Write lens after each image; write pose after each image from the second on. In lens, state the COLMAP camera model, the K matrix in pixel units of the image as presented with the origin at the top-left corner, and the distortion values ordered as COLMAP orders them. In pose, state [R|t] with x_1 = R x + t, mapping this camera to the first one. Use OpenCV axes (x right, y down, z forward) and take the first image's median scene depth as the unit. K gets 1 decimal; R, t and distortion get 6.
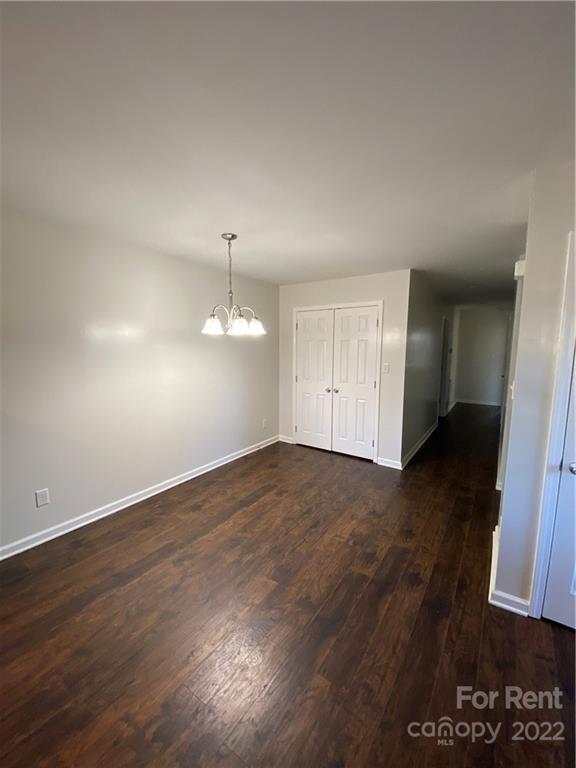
lens RADIAL K [[315.0, 0, 288.0], [0, 315.0, 384.0], [0, 0, 1]] dist [0.000927, -0.012429]
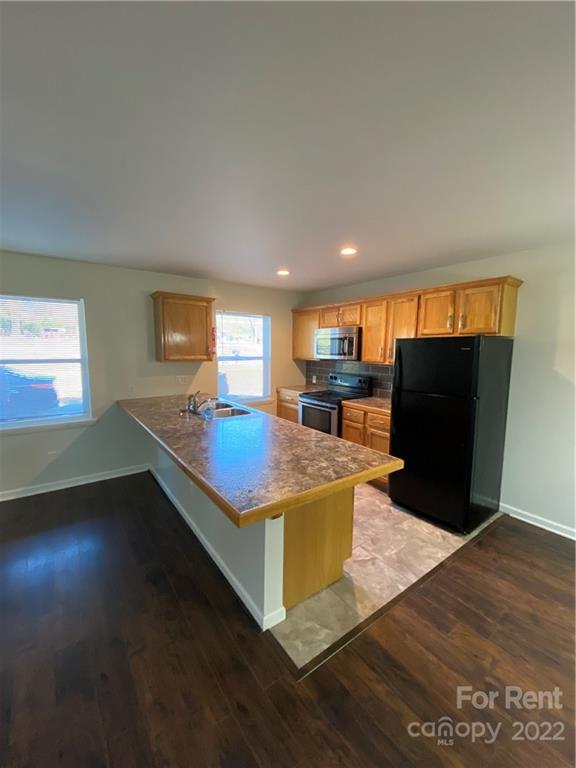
lens RADIAL K [[315.0, 0, 288.0], [0, 315.0, 384.0], [0, 0, 1]] dist [0.000927, -0.012429]
pose [[-0.337923, 0.101745, -0.935658, 0.315138], [-0.123436, 0.980761, 0.151230, -0.033248], [0.933044, 0.166598, -0.318863, 0.171237]]
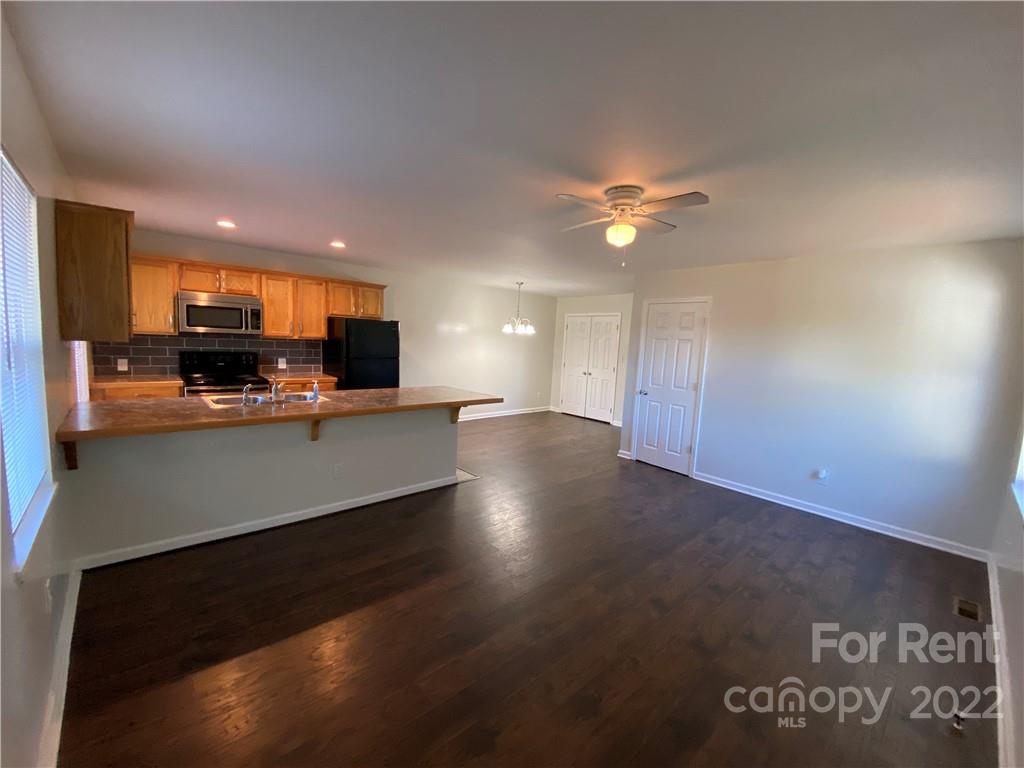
lens RADIAL K [[420.0, 0, 512.0], [0, 420.0, 384.0], [0, 0, 1]] dist [0.000927, -0.012429]
pose [[0.975359, 0.066242, -0.210444, 0.280823], [-0.070408, 0.997442, -0.012358, 0.151653], [0.209087, 0.026870, 0.977528, -1.203701]]
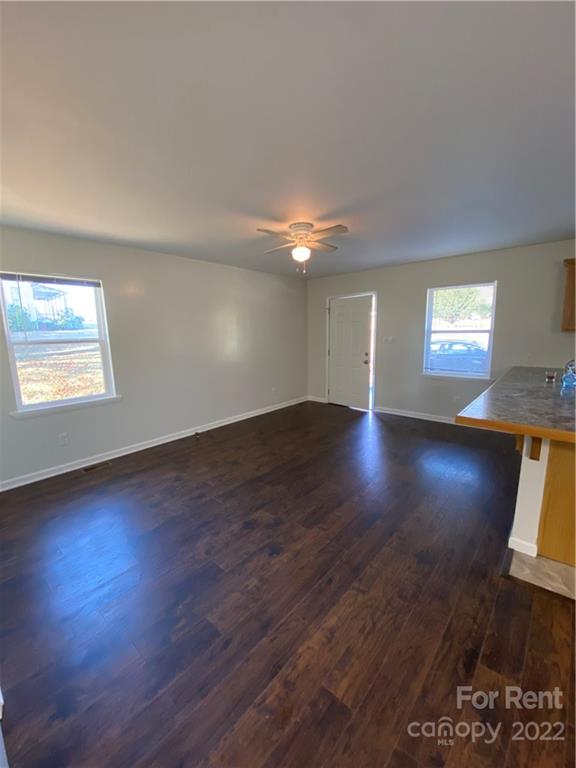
lens RADIAL K [[315.0, 0, 288.0], [0, 315.0, 384.0], [0, 0, 1]] dist [0.000927, -0.012429]
pose [[-0.994623, -0.000315, 0.103561, 0.231650], [0.029499, 0.957706, 0.286234, -0.066764], [-0.099272, 0.287750, -0.952547, 0.796464]]
